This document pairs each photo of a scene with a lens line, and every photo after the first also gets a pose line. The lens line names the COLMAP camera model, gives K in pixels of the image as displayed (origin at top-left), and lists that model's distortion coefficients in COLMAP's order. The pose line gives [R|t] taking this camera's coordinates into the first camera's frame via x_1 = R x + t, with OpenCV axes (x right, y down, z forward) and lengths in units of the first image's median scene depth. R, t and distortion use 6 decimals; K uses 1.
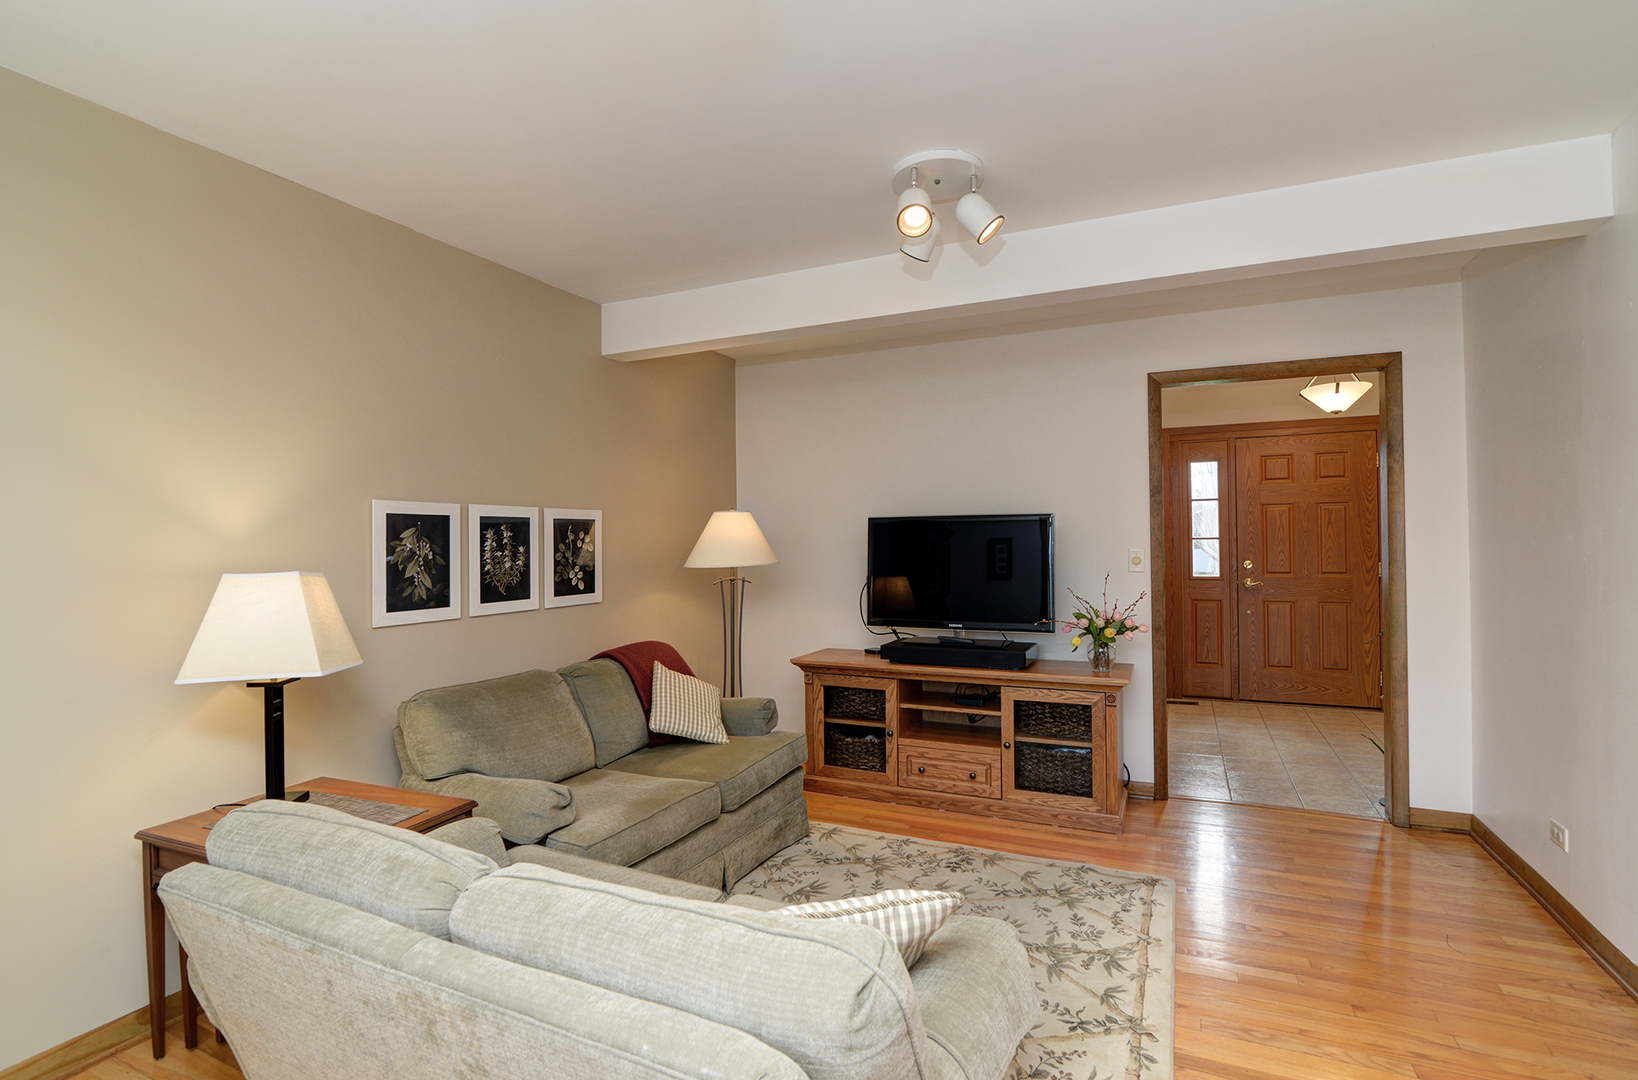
lens RADIAL K [[771.4, 0, 809.2], [0, 771.4, 542.9], [0, 0, 1]] dist [-0.013727, -0.000509]
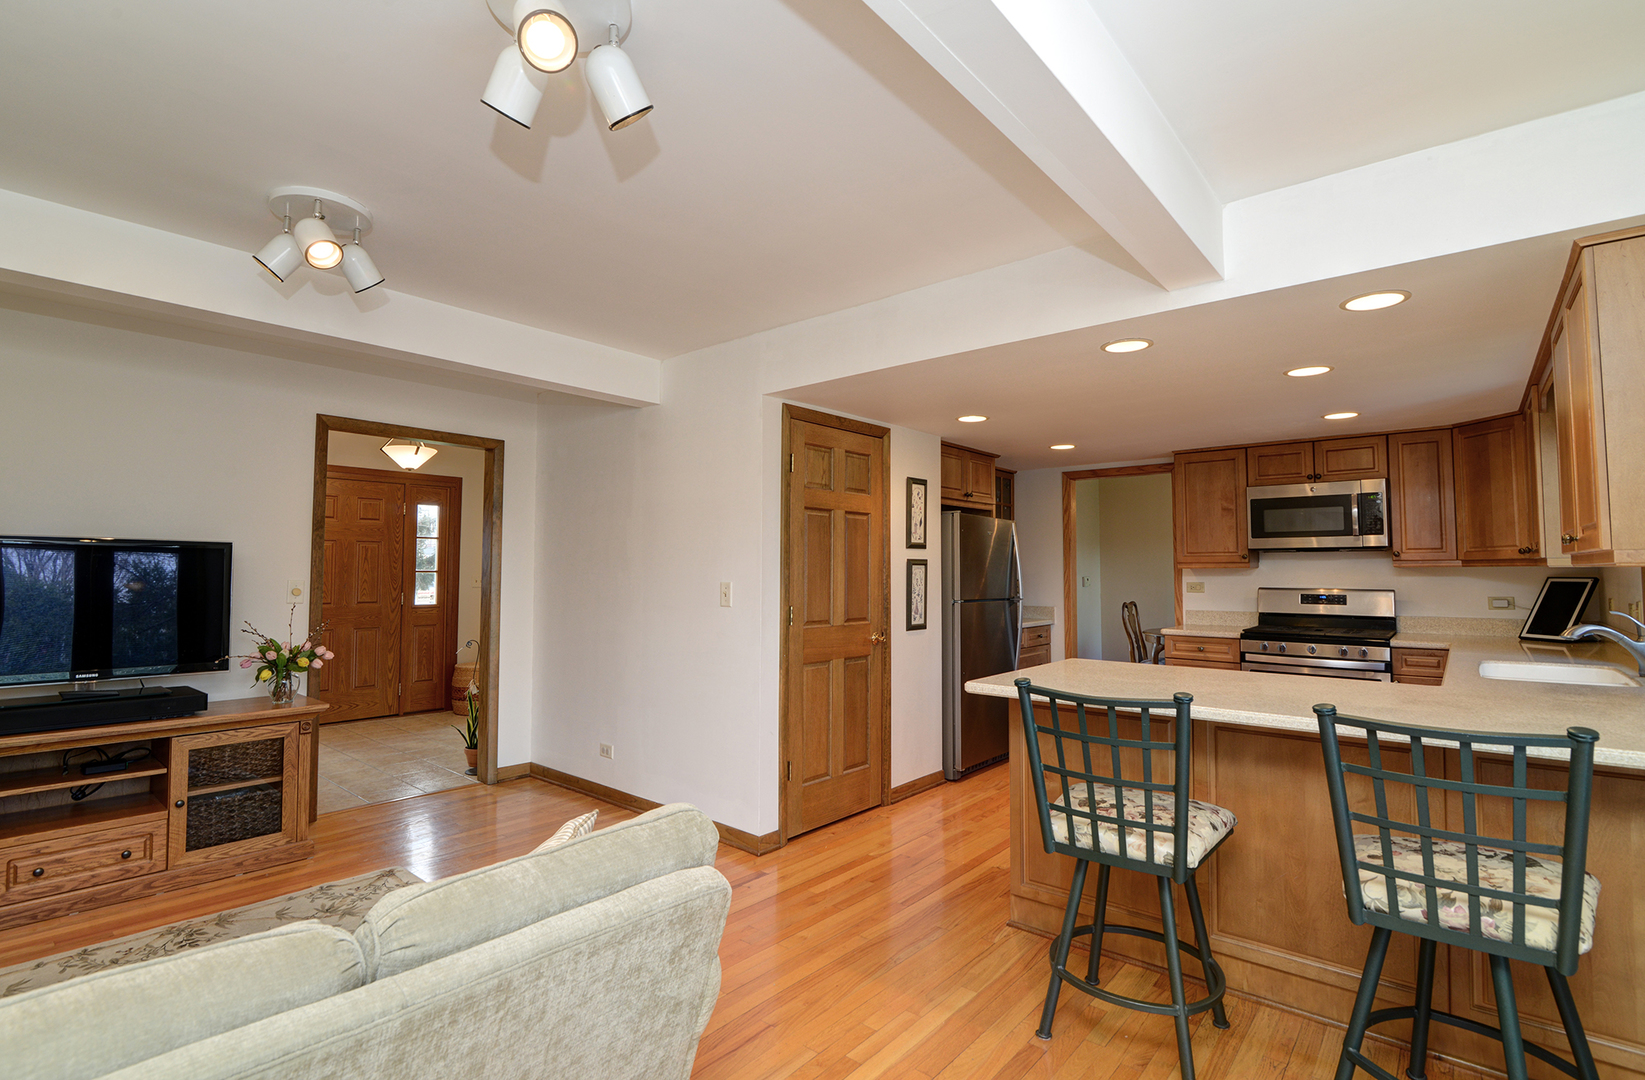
lens RADIAL K [[774.7, 0, 812.6], [0, 774.7, 542.9], [0, 0, 1]] dist [-0.013727, -0.000509]
pose [[0.263201, 0.050235, 0.963432, -0.438989], [-0.007146, 0.998718, -0.050122, 0.004997], [-0.964714, 0.006308, 0.263223, 0.078058]]
